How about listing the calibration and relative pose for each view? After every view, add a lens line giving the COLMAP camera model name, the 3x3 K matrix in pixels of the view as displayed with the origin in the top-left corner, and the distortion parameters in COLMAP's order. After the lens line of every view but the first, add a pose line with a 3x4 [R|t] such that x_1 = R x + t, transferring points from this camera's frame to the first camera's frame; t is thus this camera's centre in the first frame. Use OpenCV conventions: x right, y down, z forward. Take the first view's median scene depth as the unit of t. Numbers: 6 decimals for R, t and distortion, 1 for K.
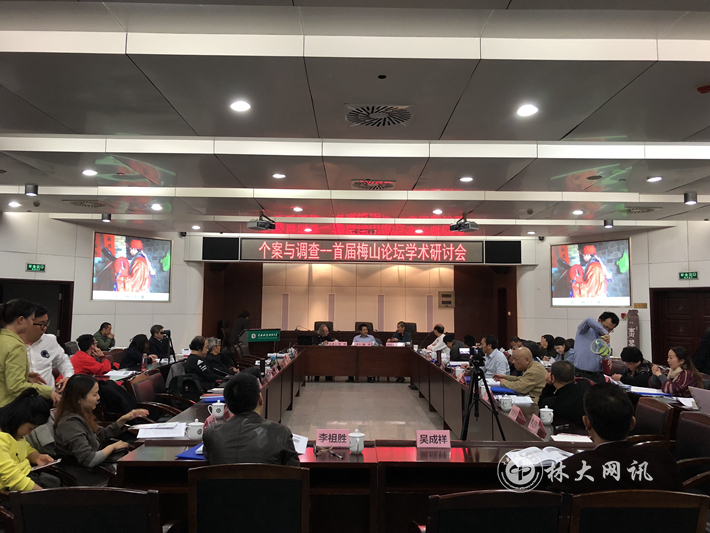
lens RADIAL K [[584.0, 0, 352.0], [0, 584.0, 270.7], [0, 0, 1]] dist [0.053700, -0.019881]
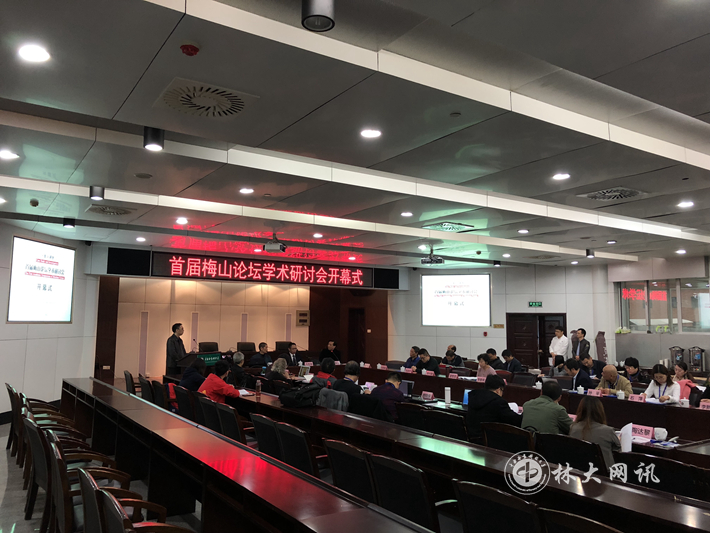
lens RADIAL K [[584.0, 0, 353.3], [0, 584.0, 267.0], [0, 0, 1]] dist [0.053700, -0.019881]
pose [[0.836860, 0.050546, 0.545078, -0.507273], [-0.035625, 0.998646, -0.037911, -0.010516], [-0.546256, 0.012308, 0.837528, 0.083846]]
